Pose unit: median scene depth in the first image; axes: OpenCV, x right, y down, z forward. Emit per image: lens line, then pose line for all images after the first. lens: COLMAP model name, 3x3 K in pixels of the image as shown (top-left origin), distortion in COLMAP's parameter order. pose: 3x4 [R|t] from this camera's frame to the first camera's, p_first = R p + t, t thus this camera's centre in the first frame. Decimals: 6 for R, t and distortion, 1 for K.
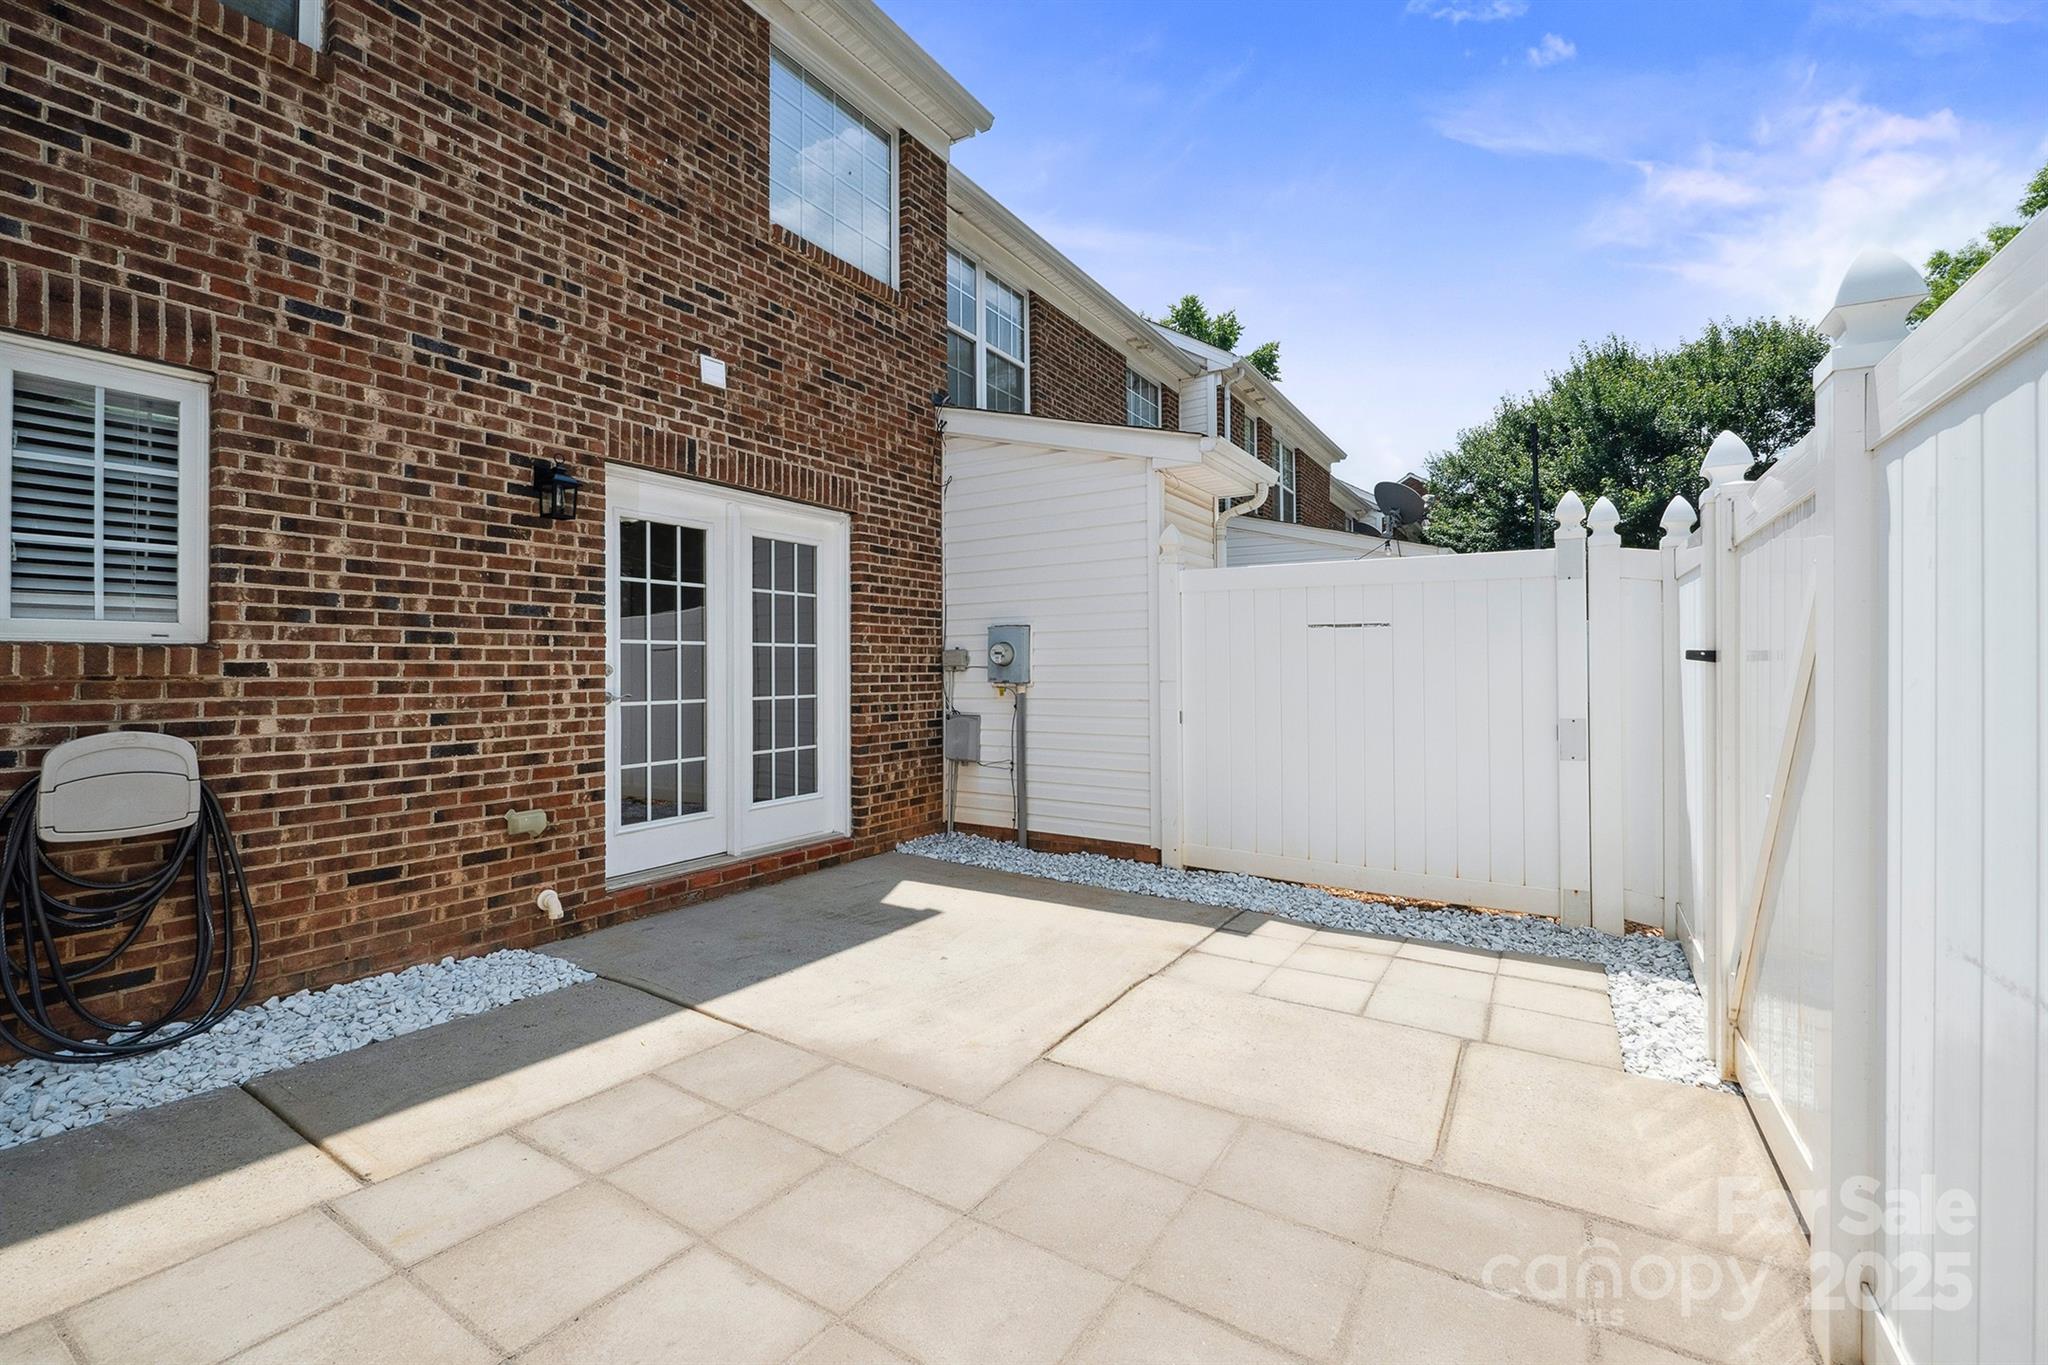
lens RADIAL K [[879.1, 0, 1021.2], [0, 879.1, 673.3], [0, 0, 1]] dist [-0.000213, -0.000828]
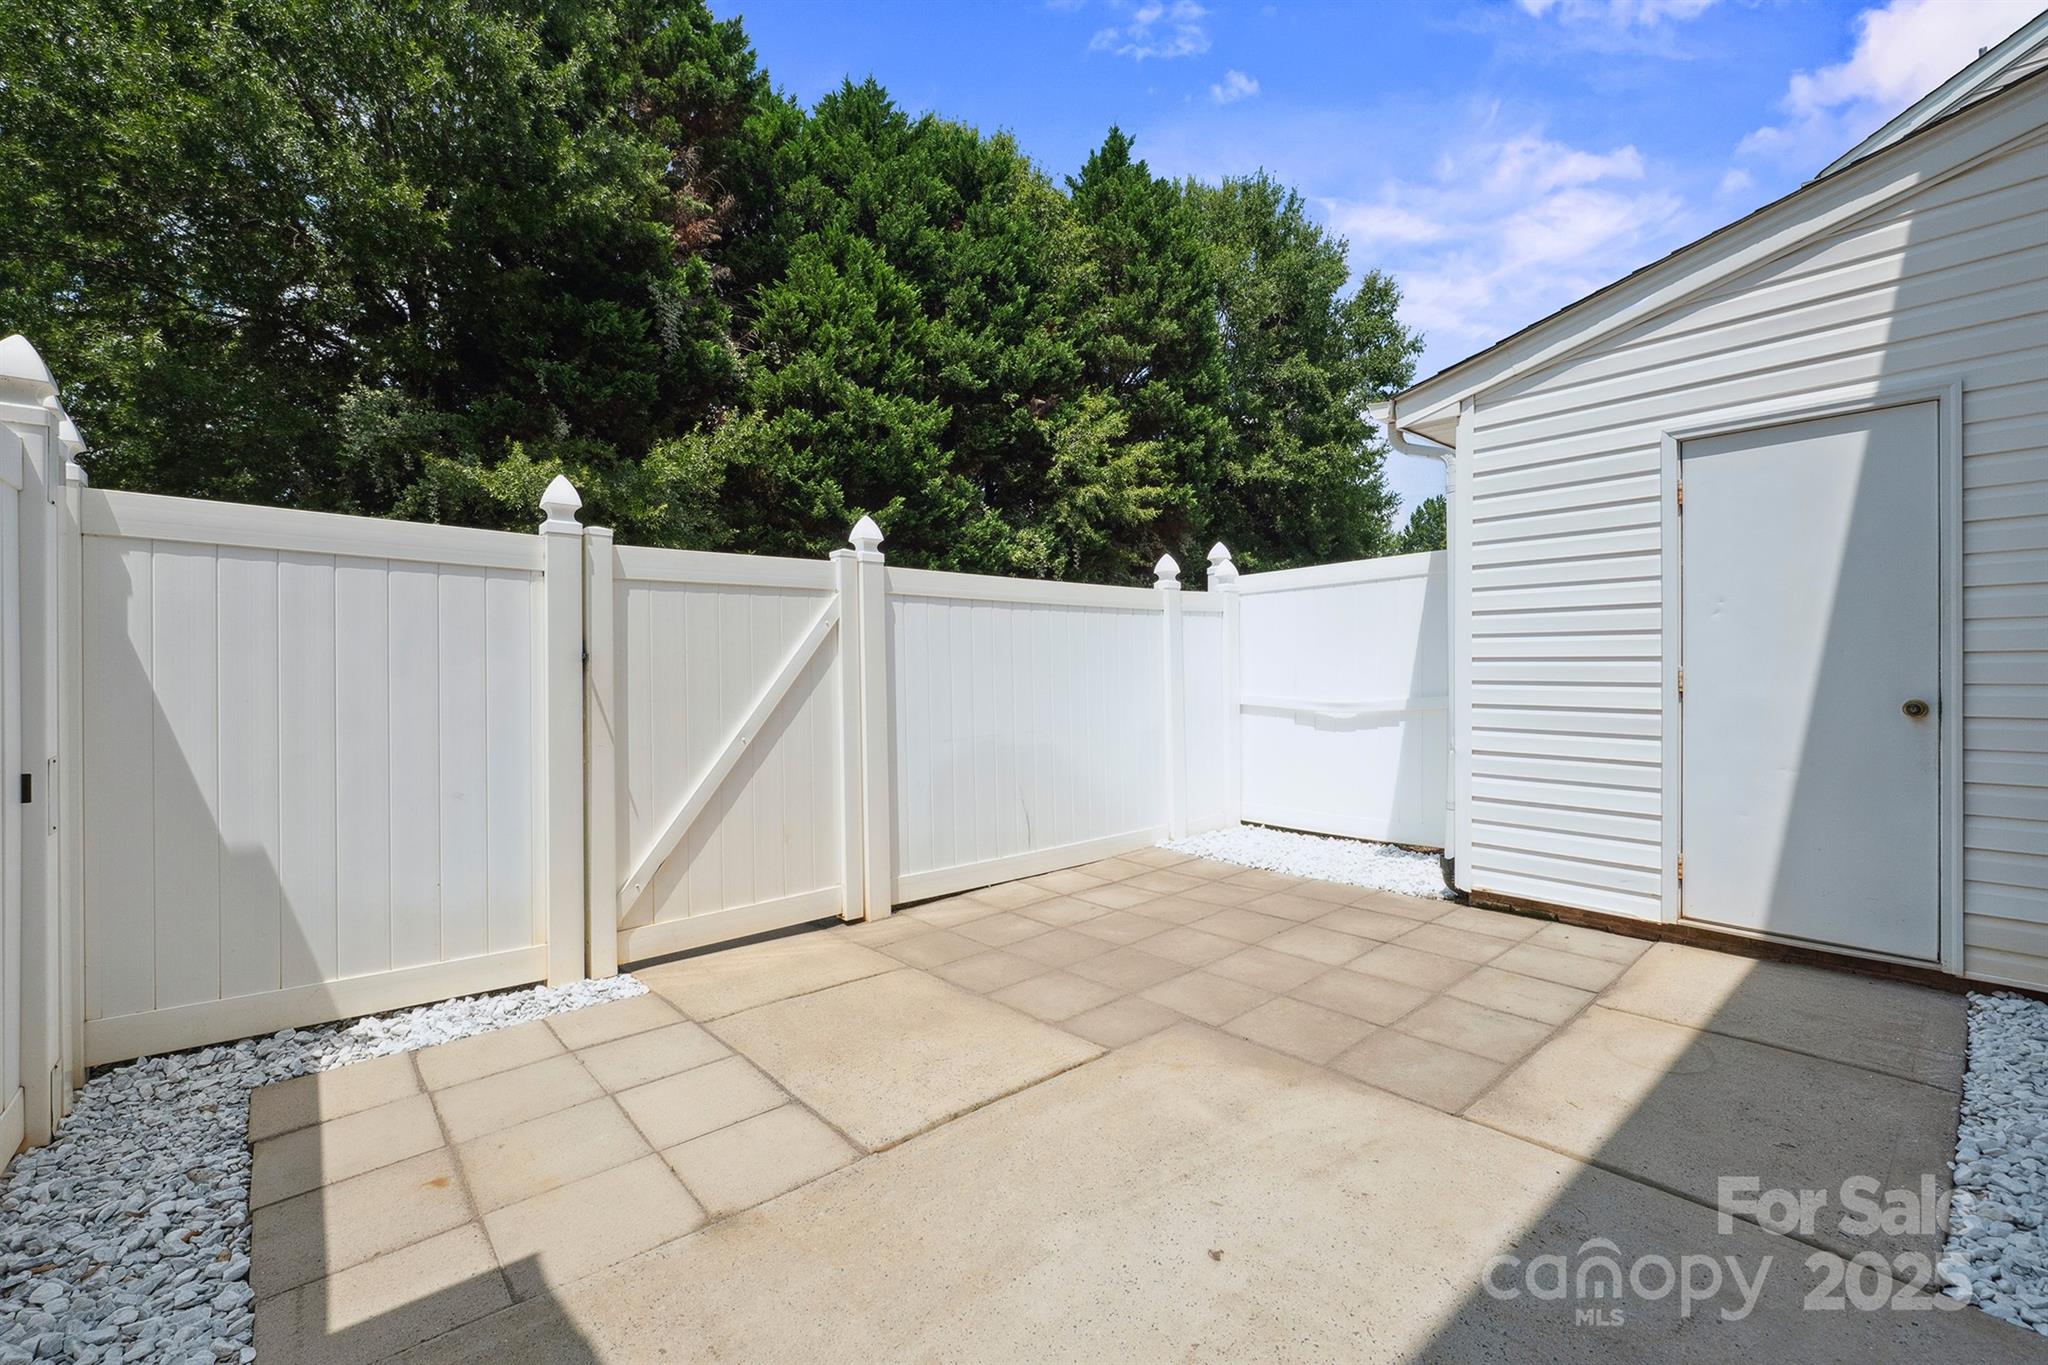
lens RADIAL K [[879.1, 0, 1023.3], [0, 879.1, 676.0], [0, 0, 1]] dist [-0.000213, -0.000828]
pose [[-0.958740, 0.002098, 0.284278, -0.189796], [0.004548, 0.999958, 0.007958, 0.000193], [-0.284249, 0.008923, -0.958709, 2.264861]]
